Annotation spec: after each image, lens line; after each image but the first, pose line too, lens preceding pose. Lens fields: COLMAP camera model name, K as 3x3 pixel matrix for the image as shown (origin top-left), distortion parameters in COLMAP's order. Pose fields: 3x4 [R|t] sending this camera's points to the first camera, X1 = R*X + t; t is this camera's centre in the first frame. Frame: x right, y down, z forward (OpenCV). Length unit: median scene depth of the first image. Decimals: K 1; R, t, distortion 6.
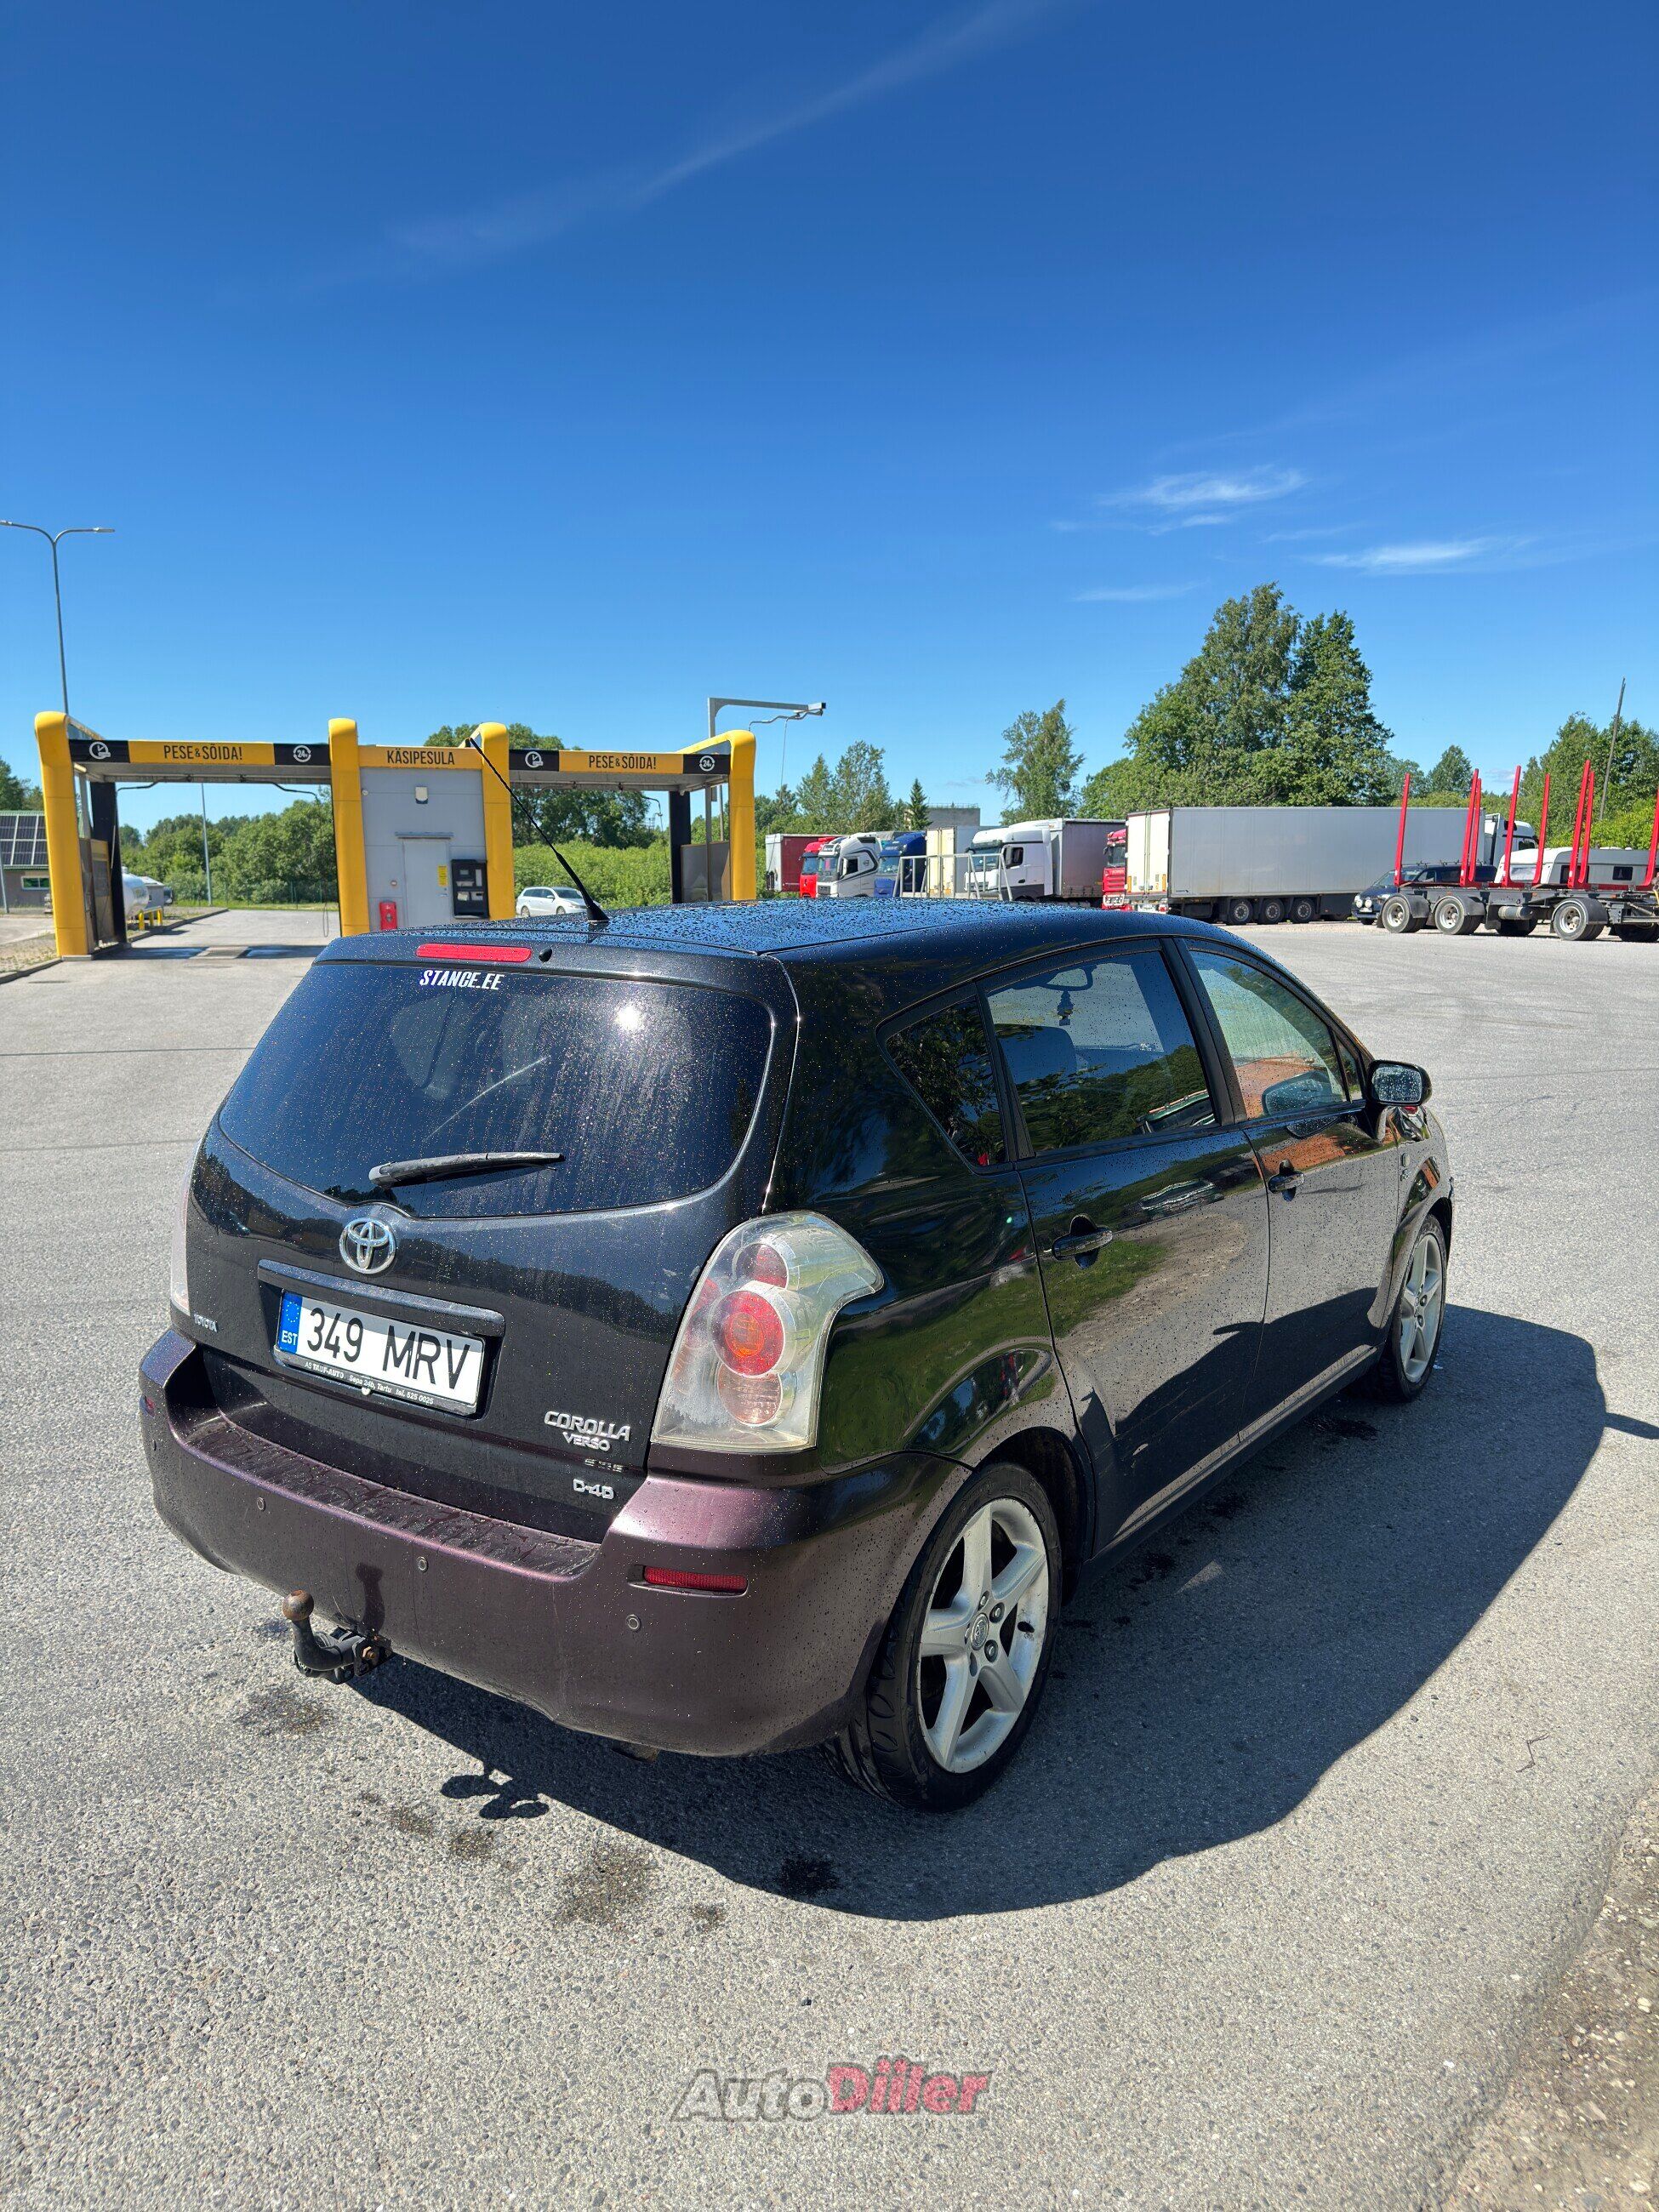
lens RADIAL K [[1486.0, 0, 820.2], [0, 1486.0, 1107.4], [0, 0, 1]] dist [0.053449, -0.007452]
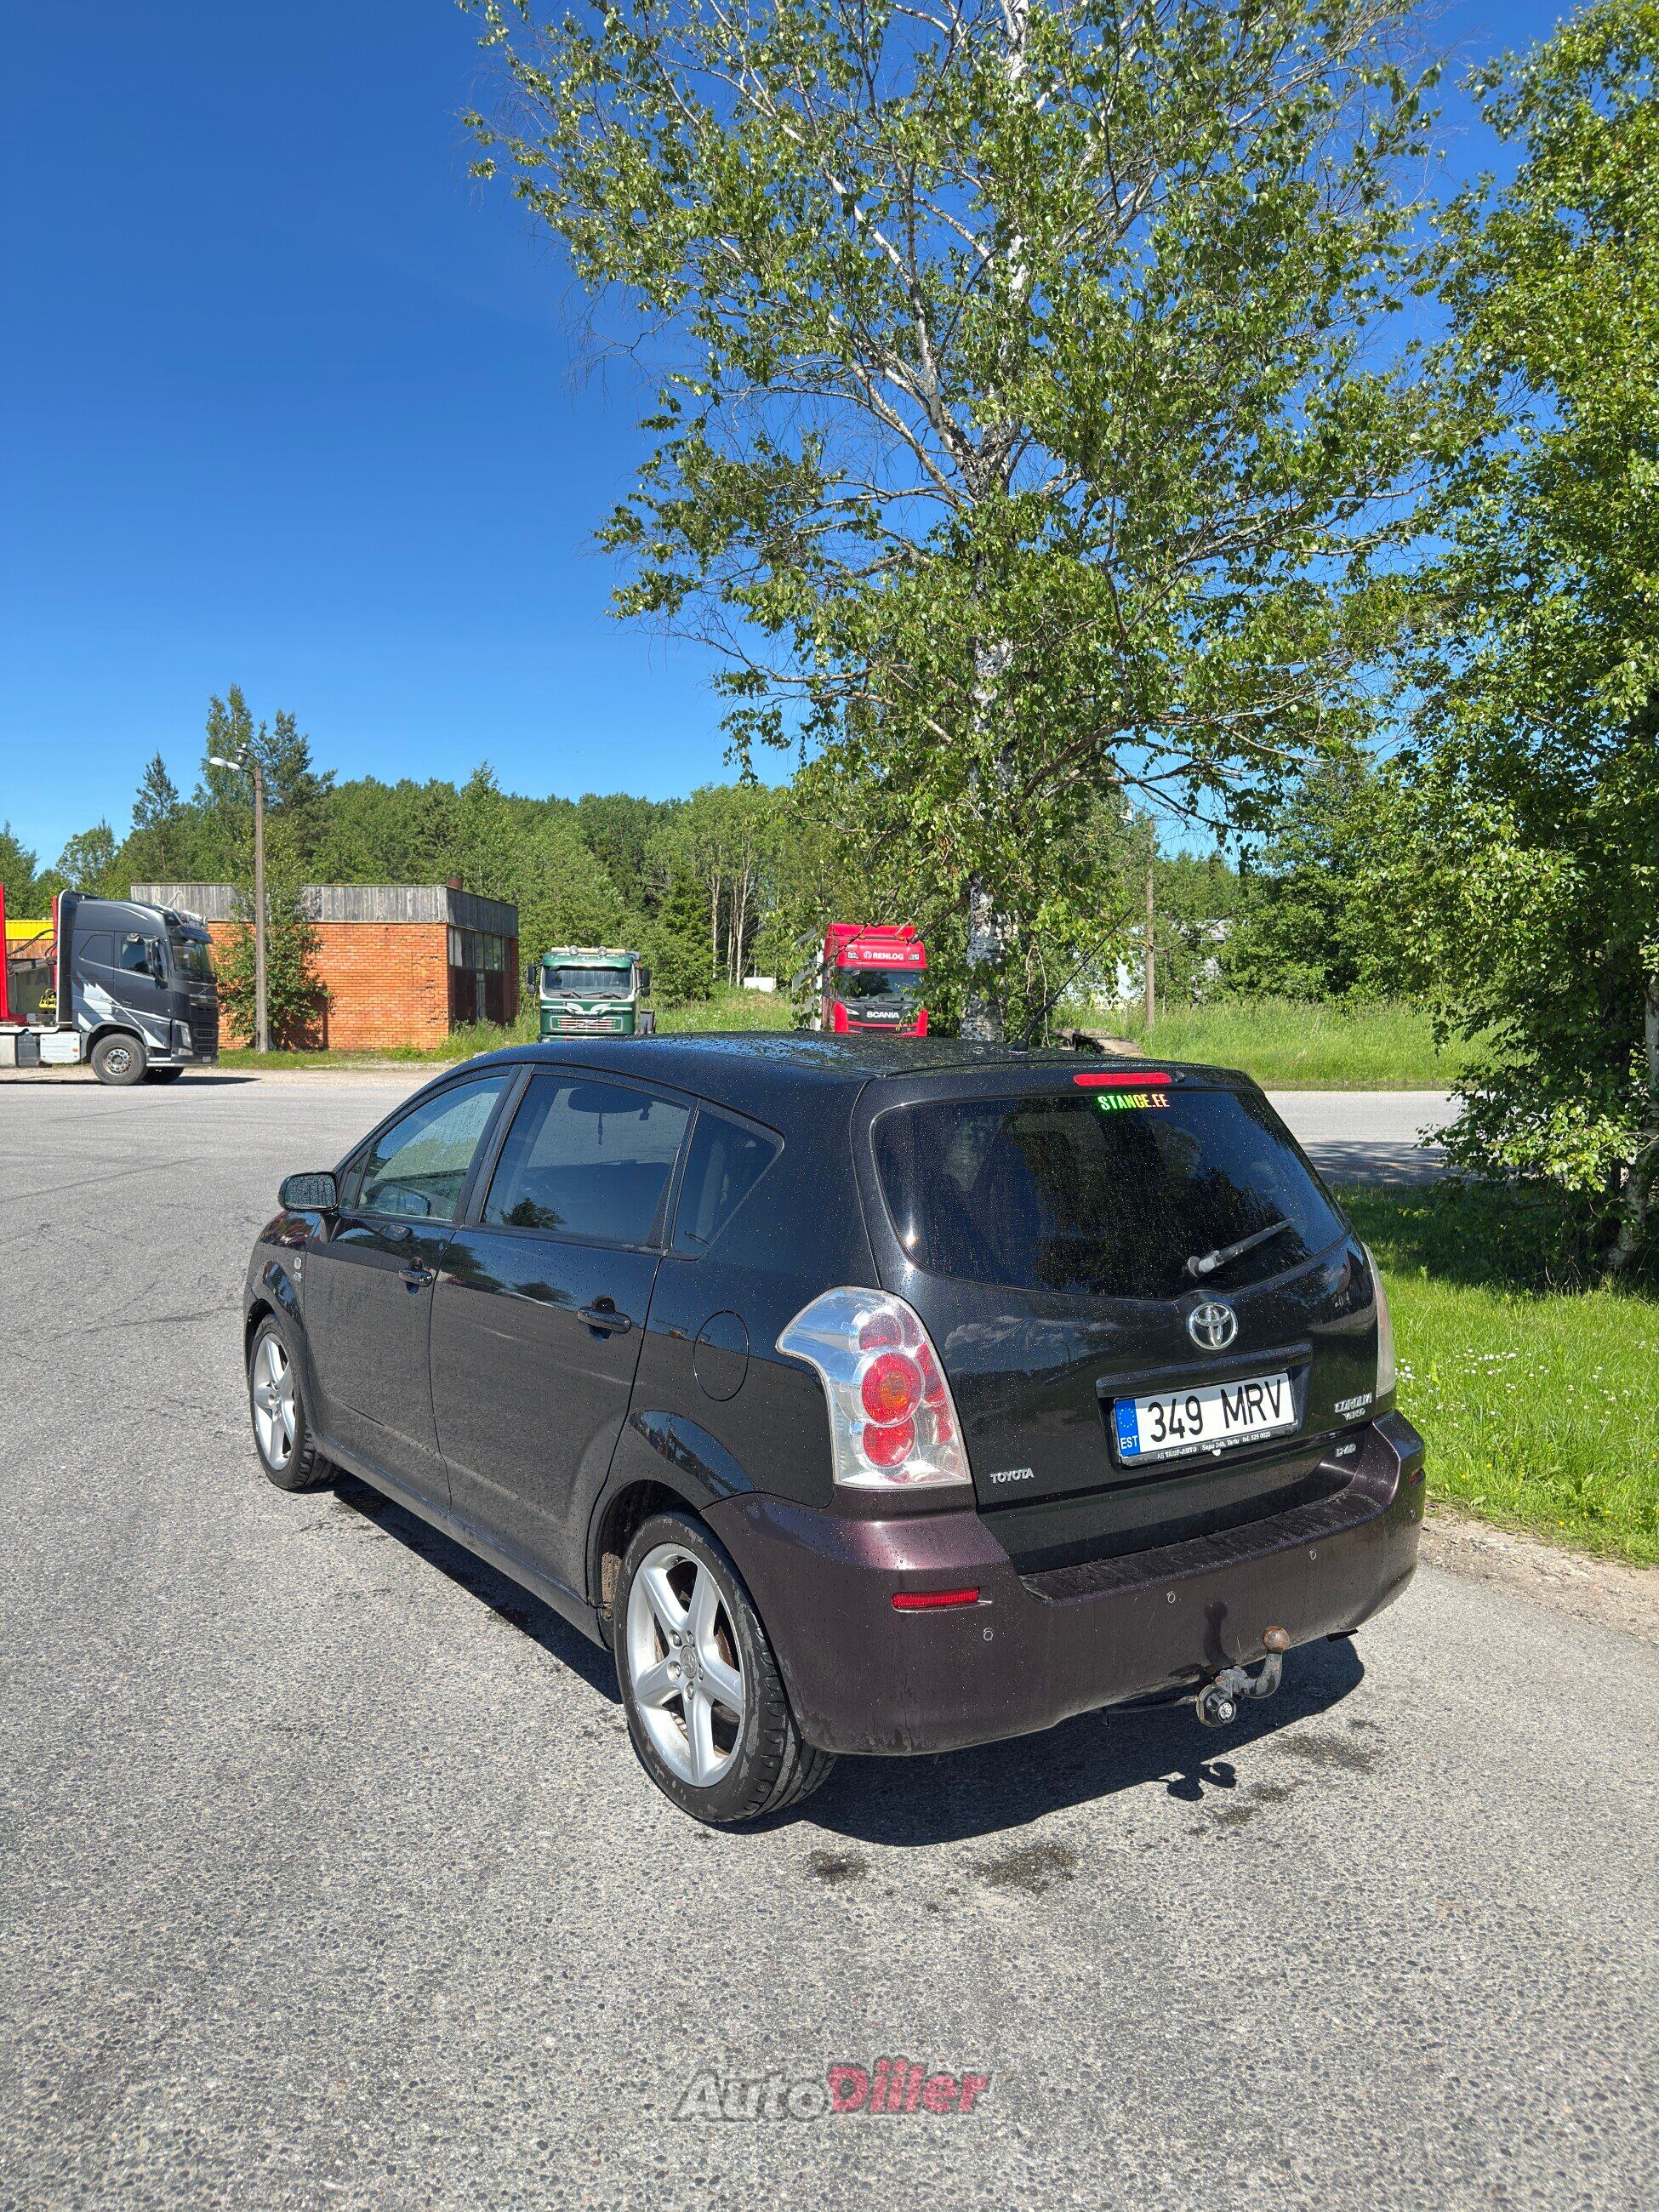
lens RADIAL K [[1486.0, 0, 774.5], [0, 1486.0, 1118.1], [0, 0, 1]] dist [0.053449, -0.007452]
pose [[0.352591, -0.050421, 0.934418, -1.438611], [0.124610, 0.992184, 0.006518, -0.114572], [-0.927444, 0.114140, 0.356119, 0.836504]]
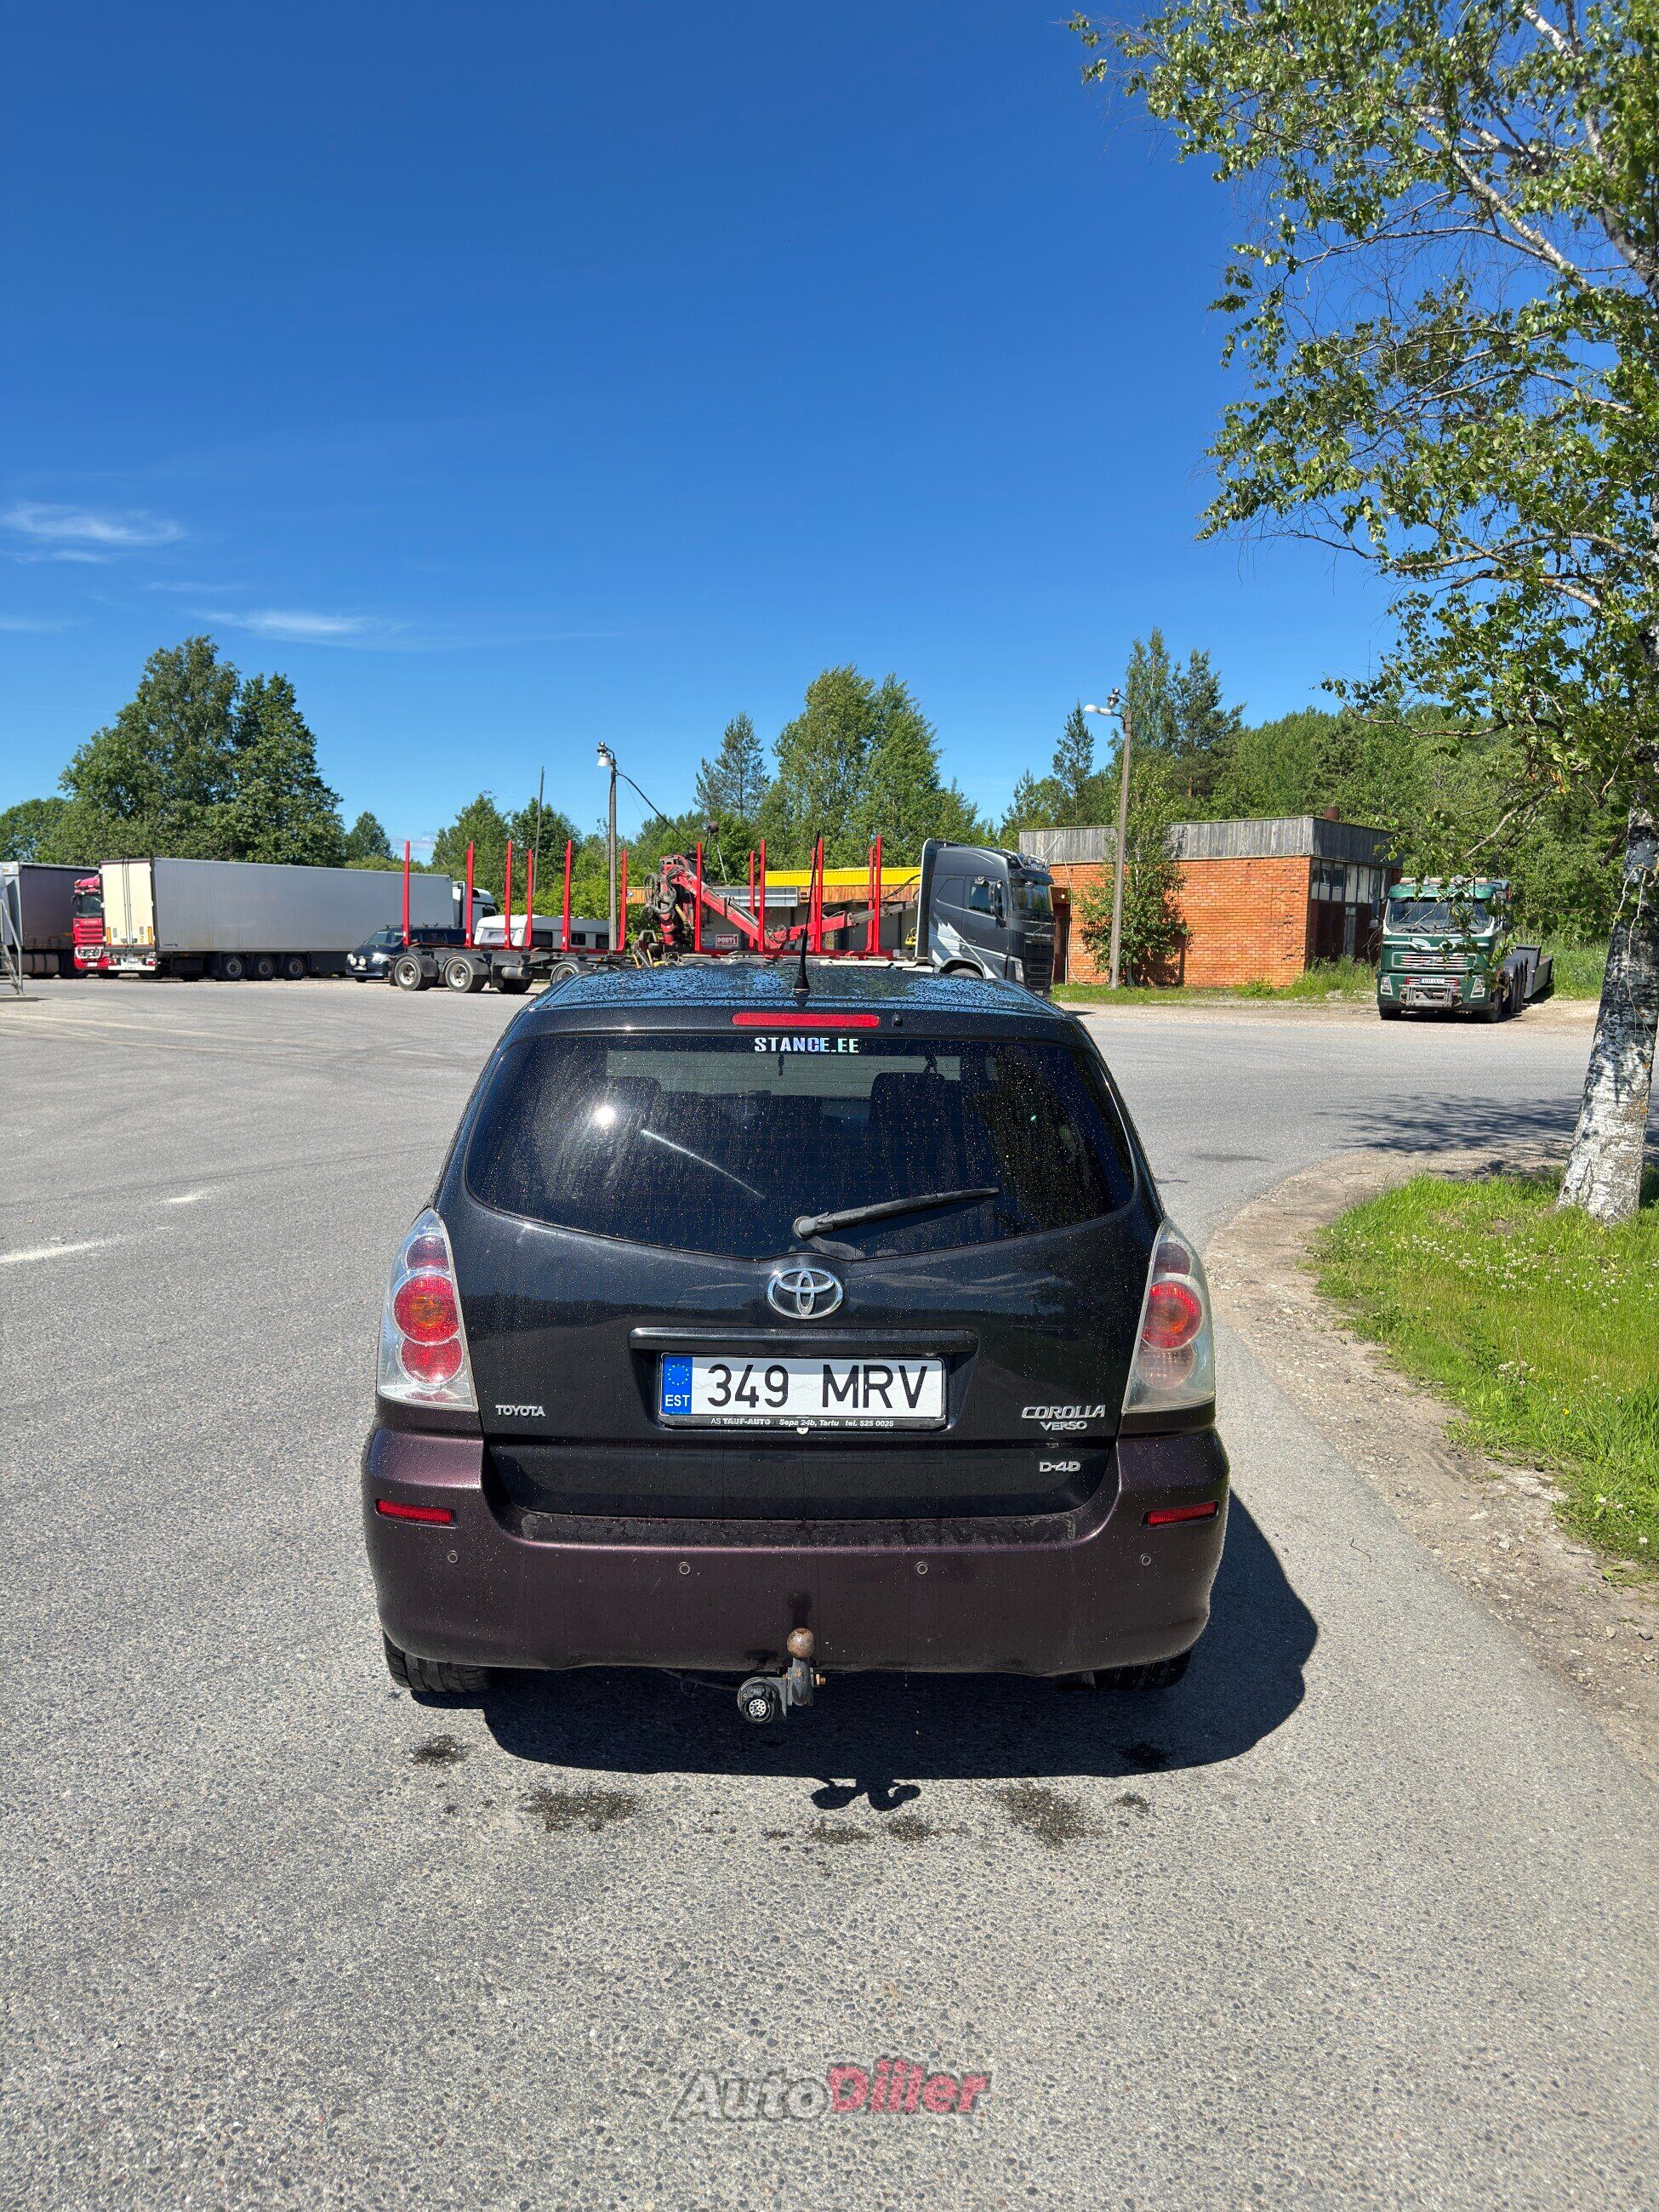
lens RADIAL K [[1486.0, 0, 789.0], [0, 1486.0, 1065.2], [0, 0, 1]] dist [0.053449, -0.007452]
pose [[0.799842, -0.029460, 0.599488, -0.904072], [0.068474, 0.996753, -0.042376, -0.025870], [-0.596292, 0.074943, 0.799261, 0.125691]]
